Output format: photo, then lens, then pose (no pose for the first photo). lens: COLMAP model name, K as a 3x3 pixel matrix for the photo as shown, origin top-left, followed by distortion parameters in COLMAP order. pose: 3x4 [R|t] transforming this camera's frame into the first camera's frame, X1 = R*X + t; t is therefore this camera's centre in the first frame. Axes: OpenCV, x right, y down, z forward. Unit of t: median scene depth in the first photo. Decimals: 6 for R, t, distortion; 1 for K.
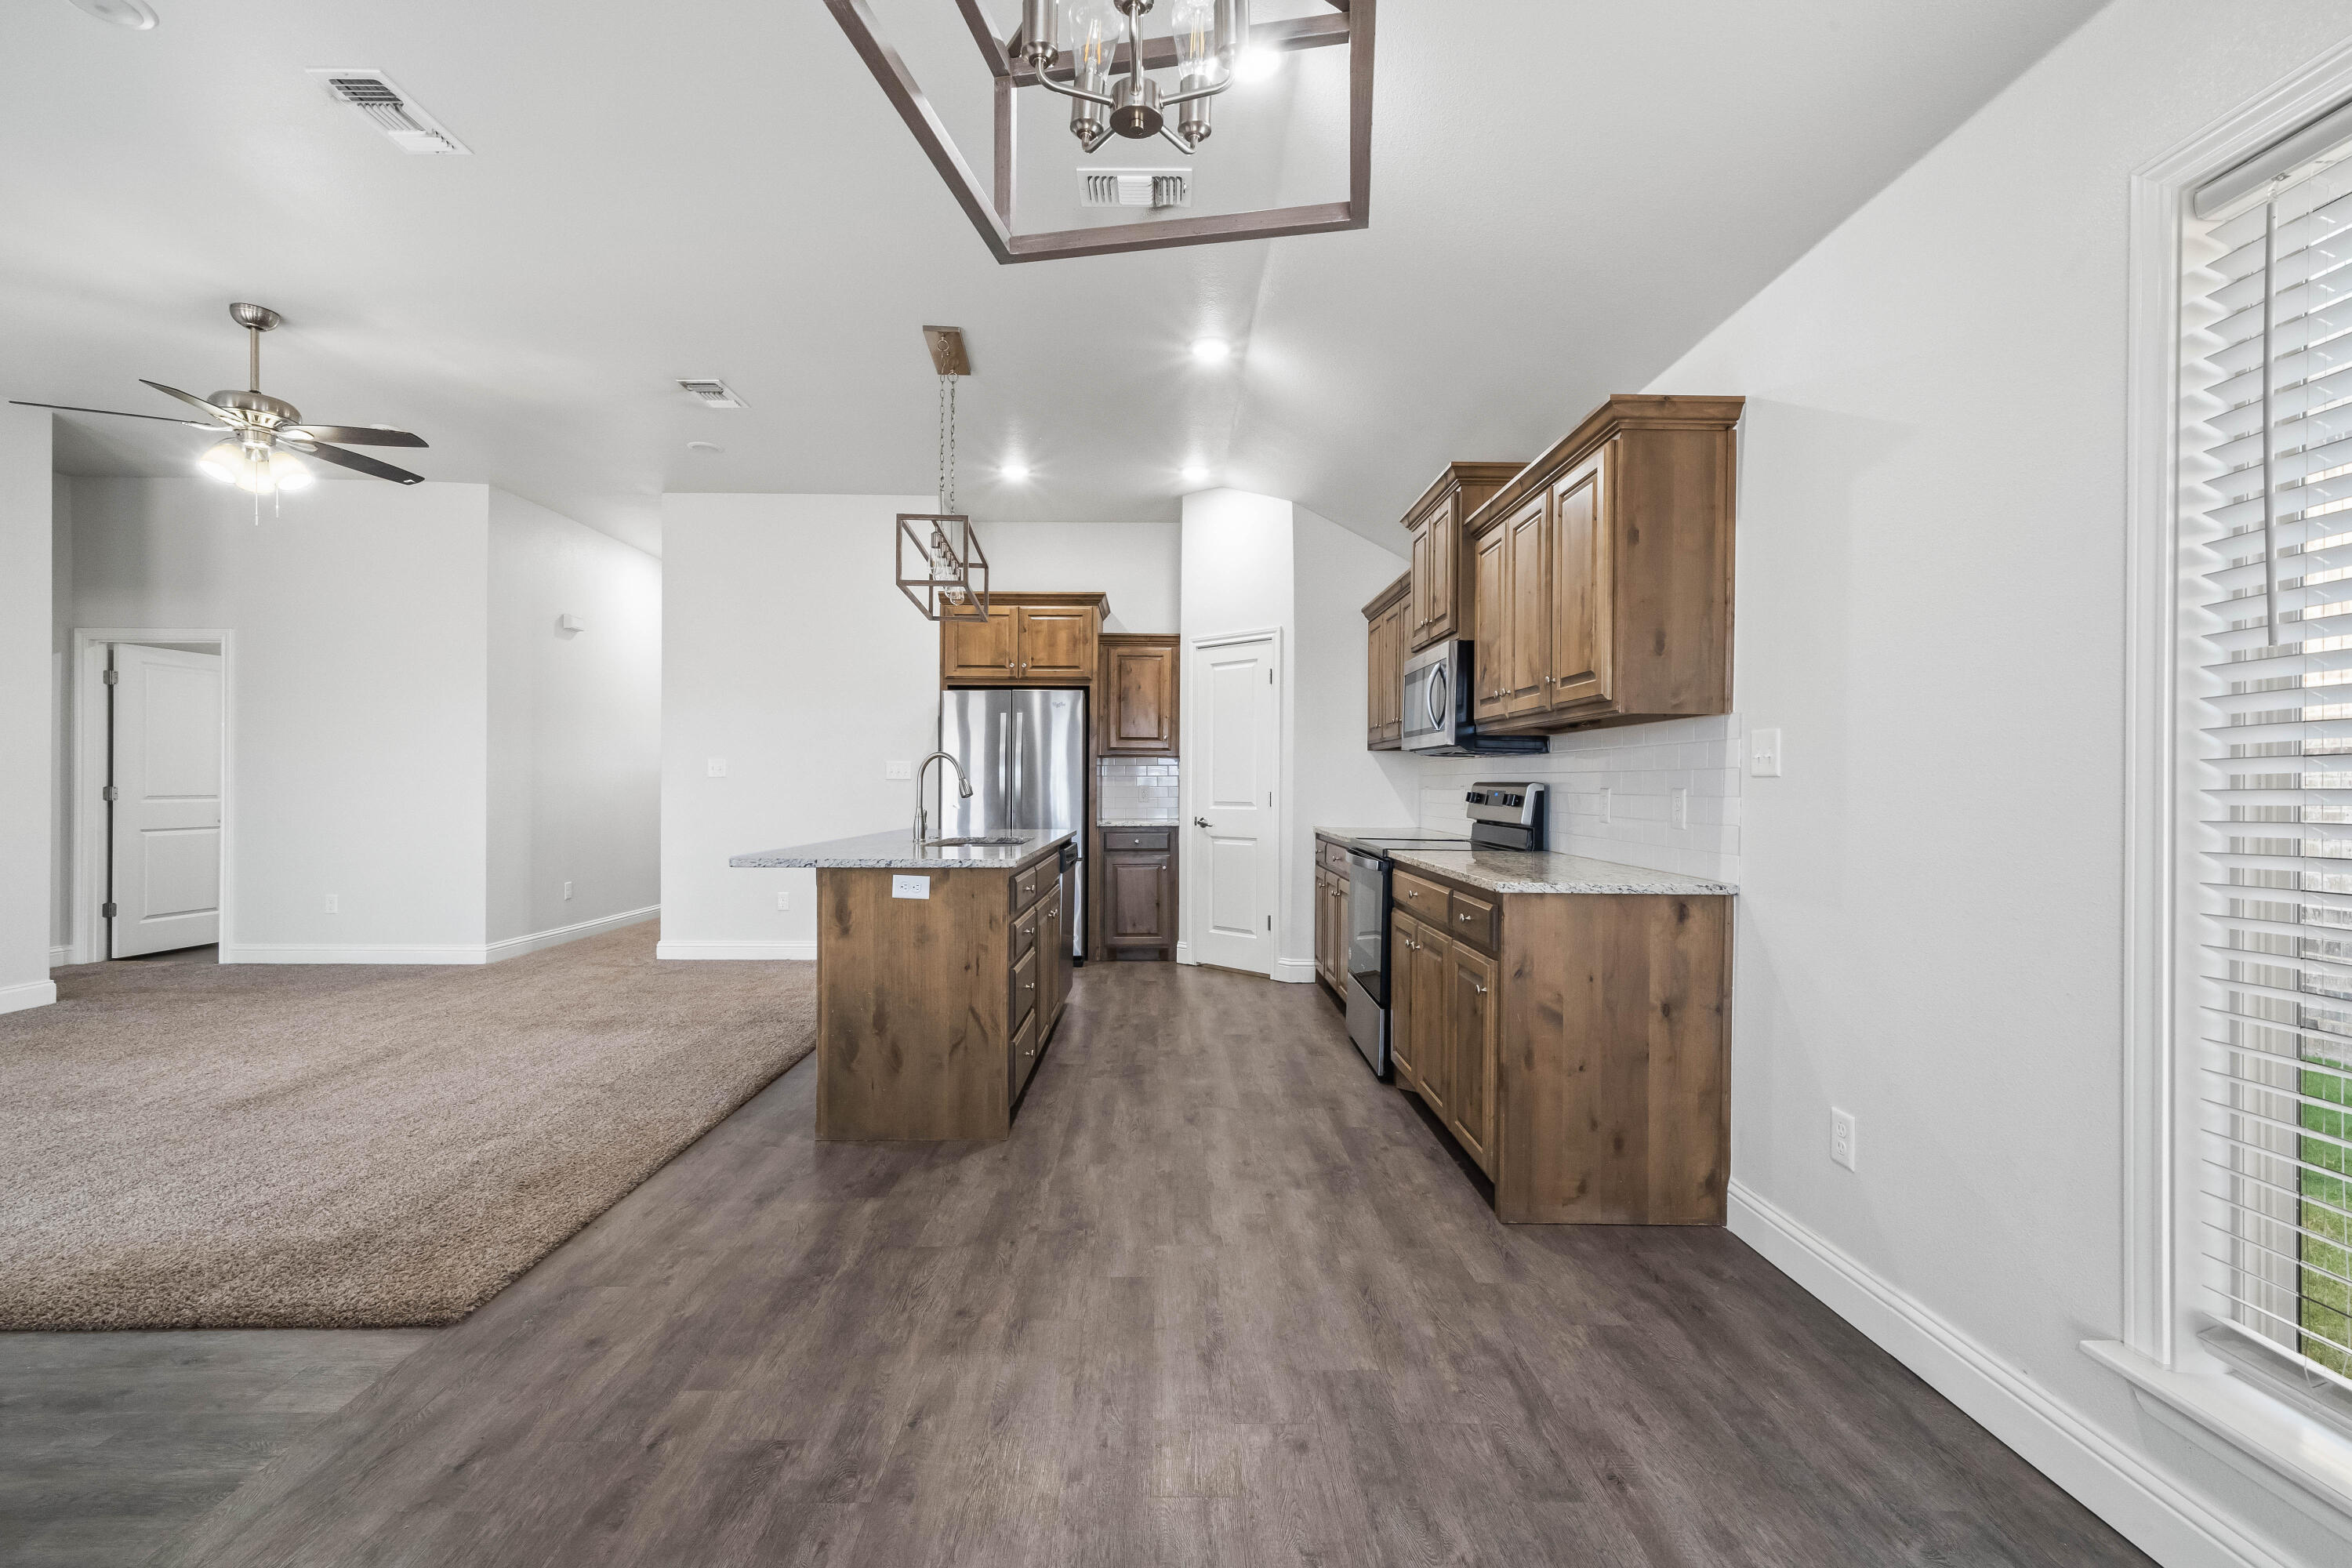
lens RADIAL K [[1028.6, 0, 1201.2], [0, 1028.6, 792.0], [0, 0, 1]] dist [0.009802, -0.000323]
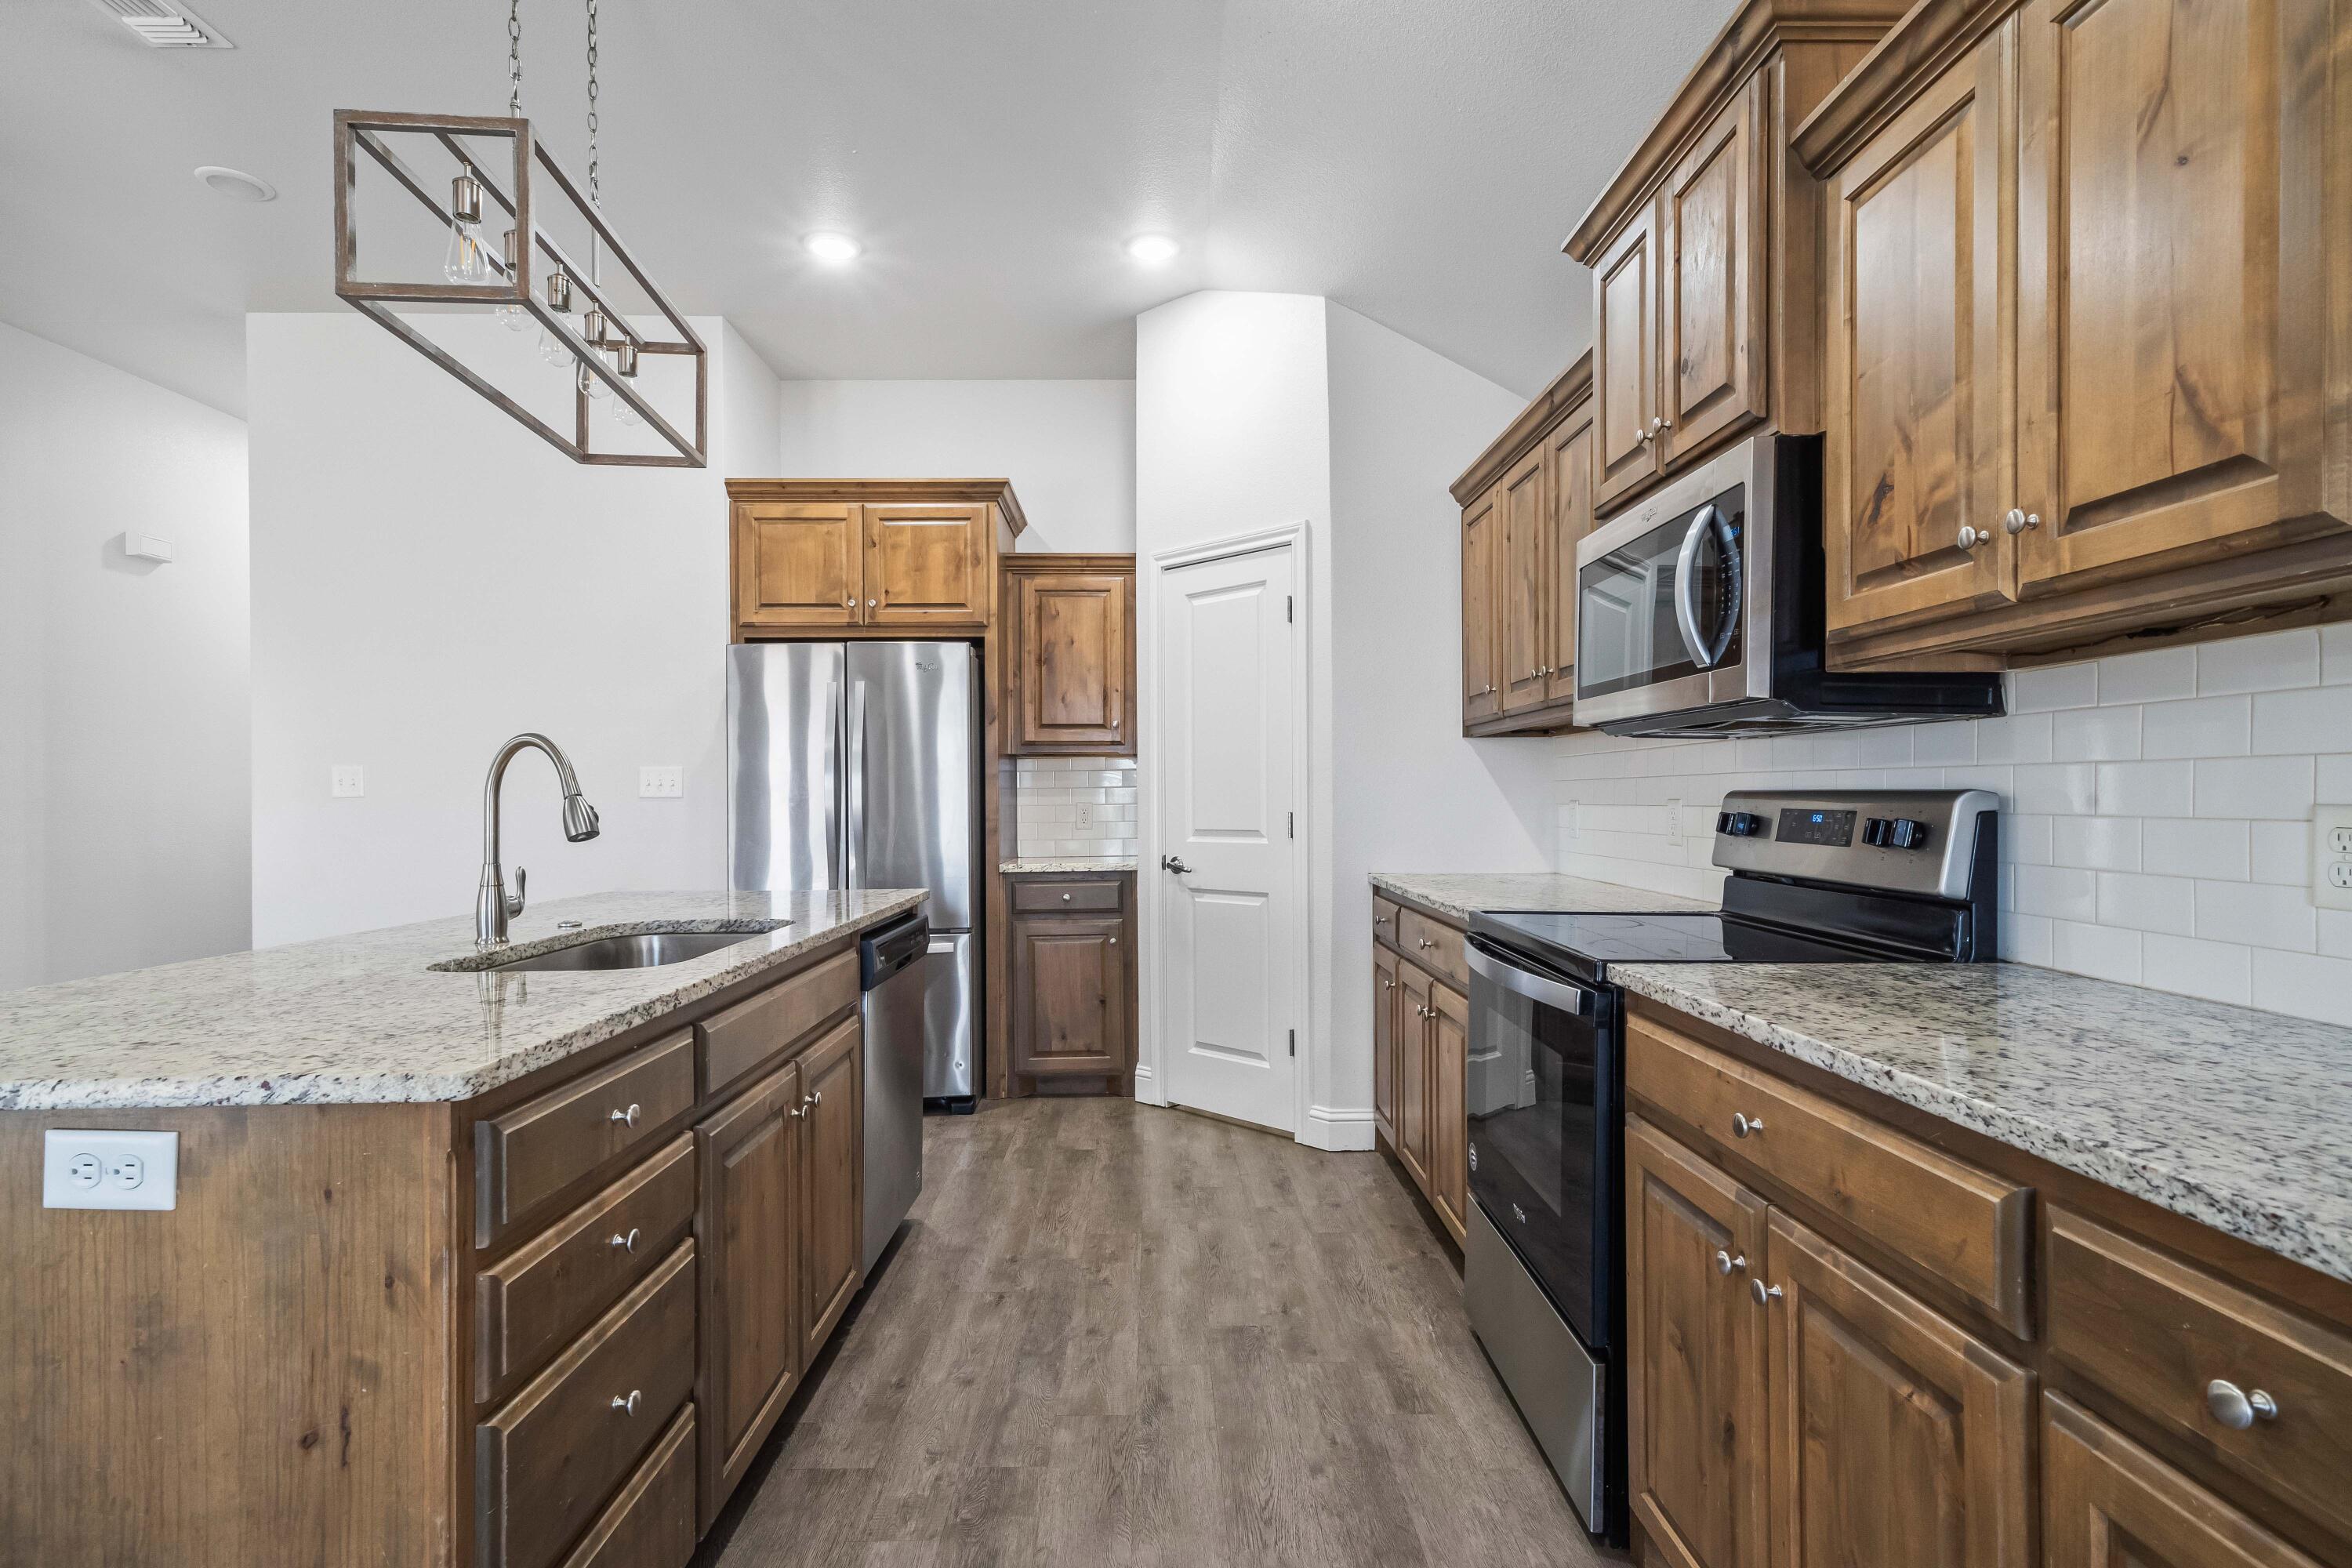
lens RADIAL K [[1156.6, 0, 1182.4], [0, 1156.6, 796.7], [0, 0, 1]] dist [0.013580, -0.000248]
pose [[0.999855, -0.010758, -0.013178, 0.021745], [0.010648, 0.999908, -0.008391, -0.005811], [0.013267, 0.008249, 0.999878, 0.510617]]
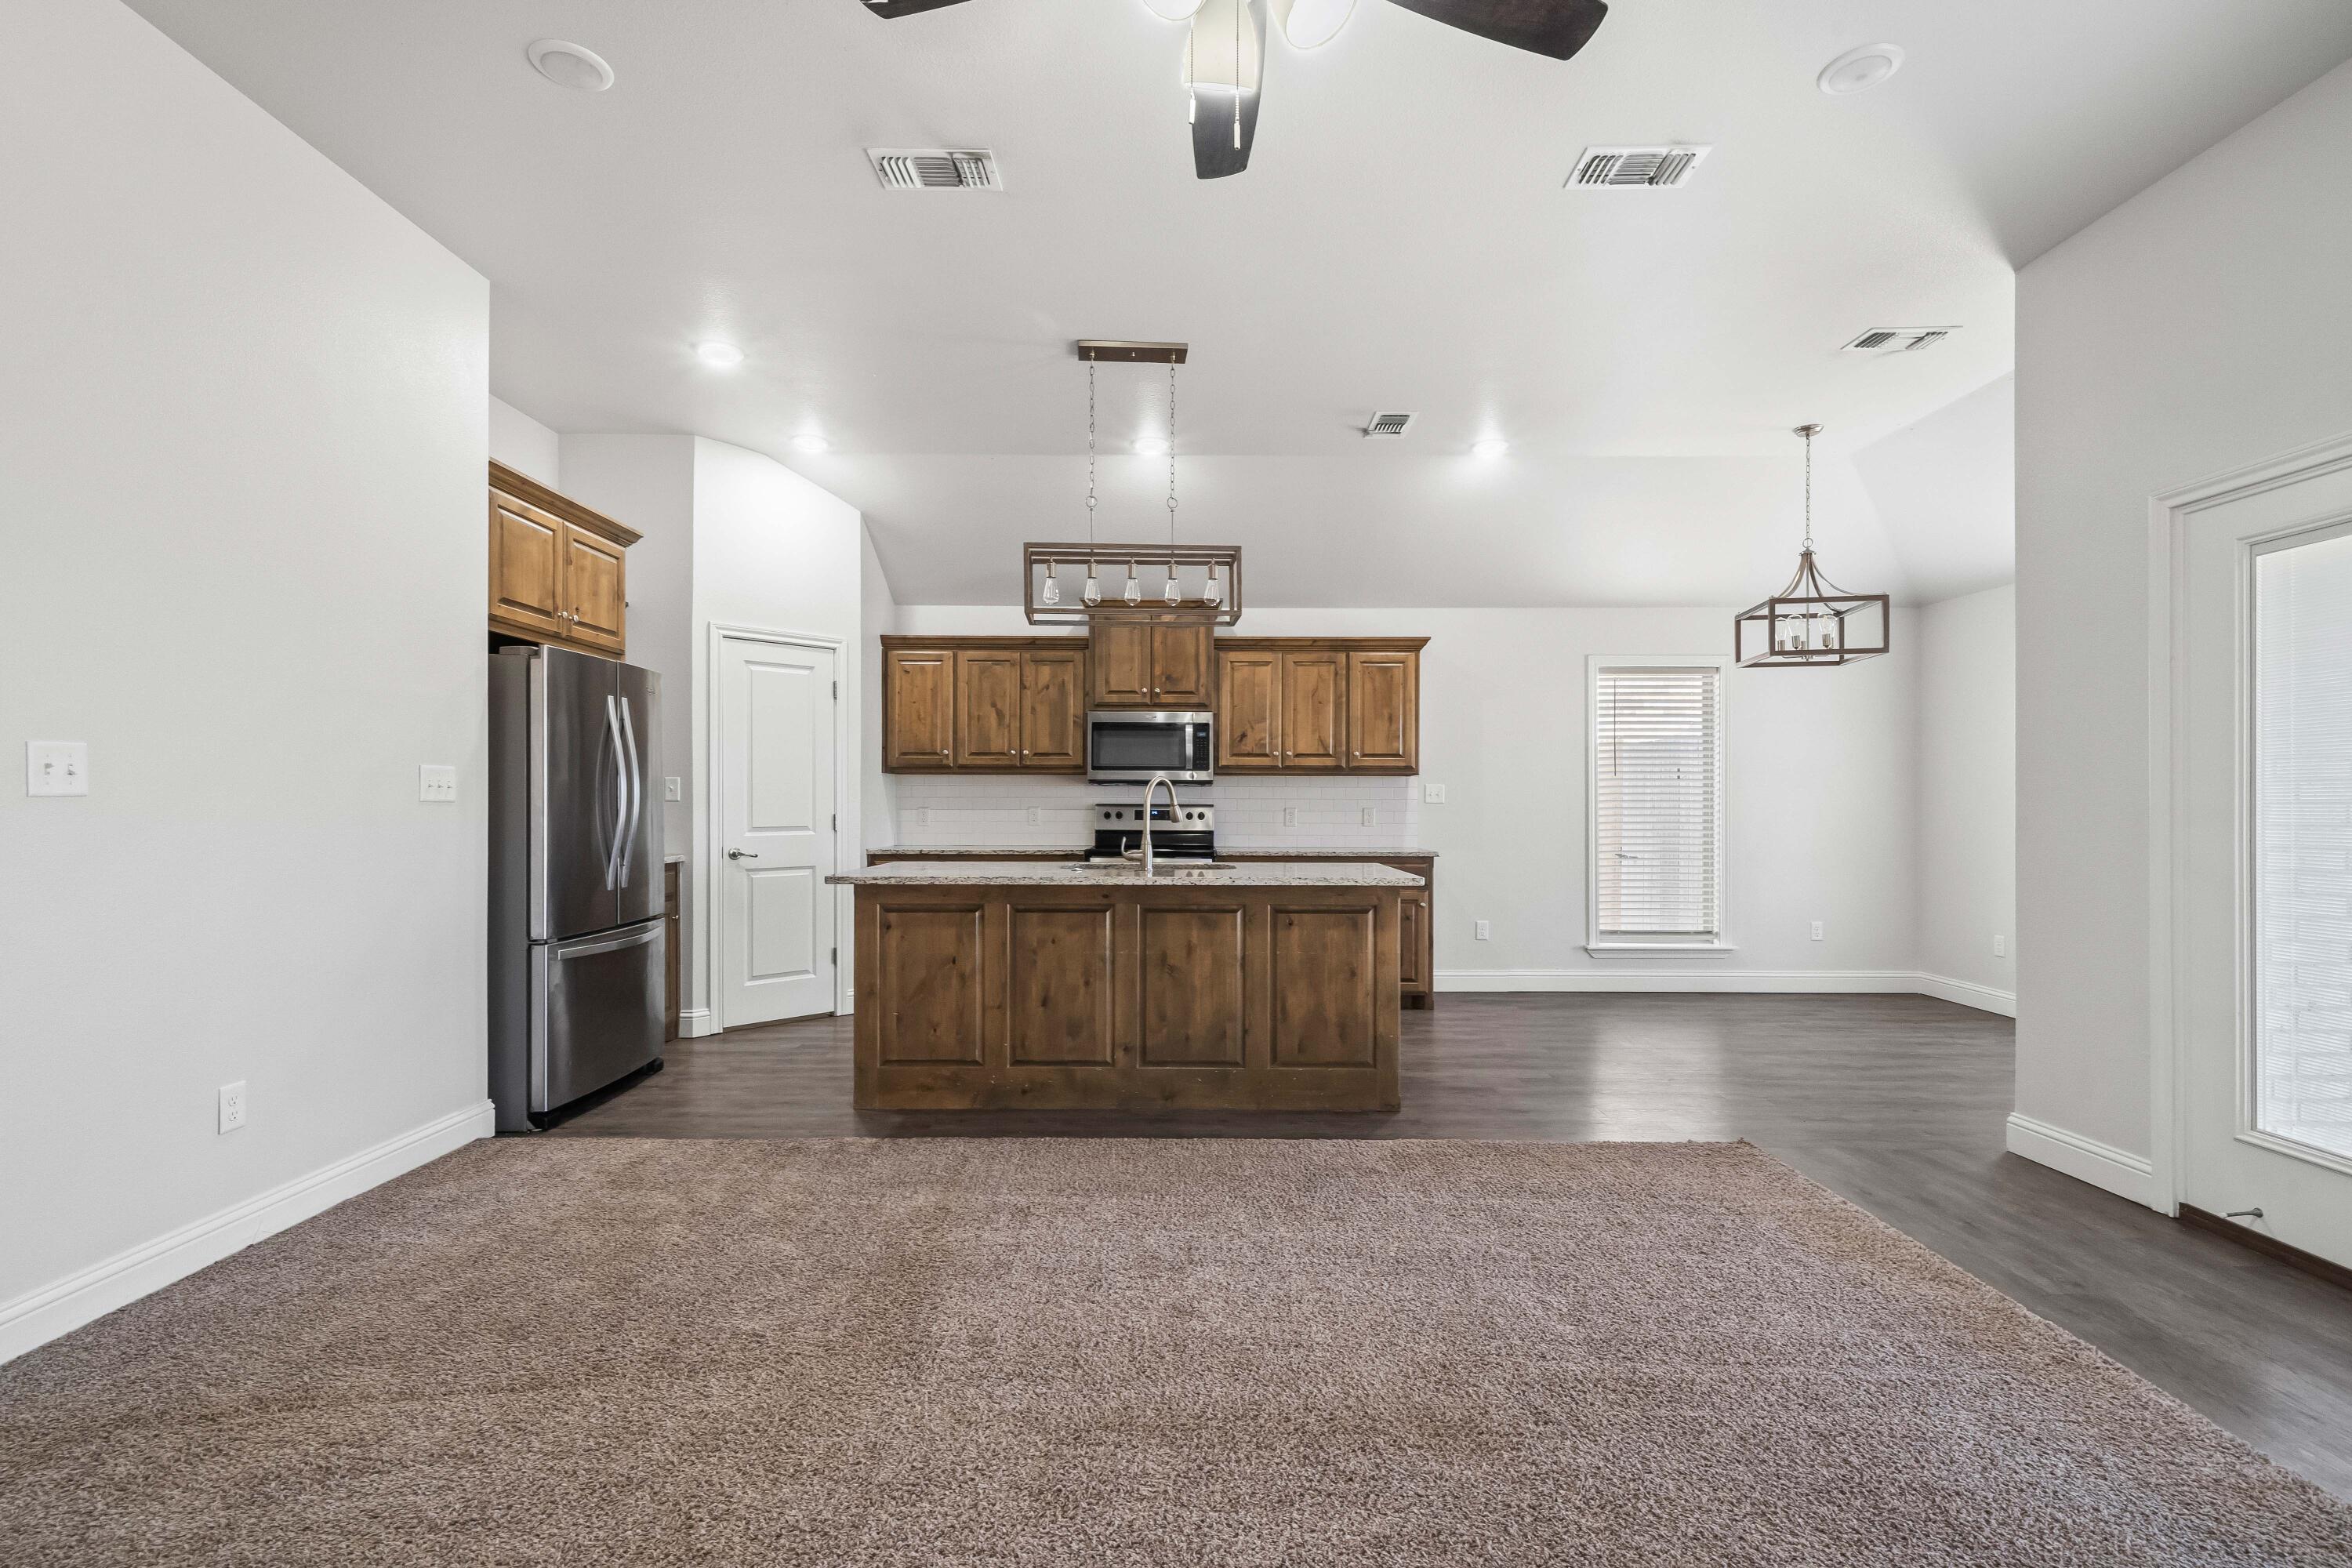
lens RADIAL K [[1028.6, 0, 1180.8], [0, 1028.6, 796.7], [0, 0, 1]] dist [0.009802, -0.000323]
pose [[0.029455, 0.001281, 0.999565, -1.201529], [0.005154, 0.999986, -0.001433, -0.018186], [-0.999553, 0.005194, 0.029448, 0.934283]]
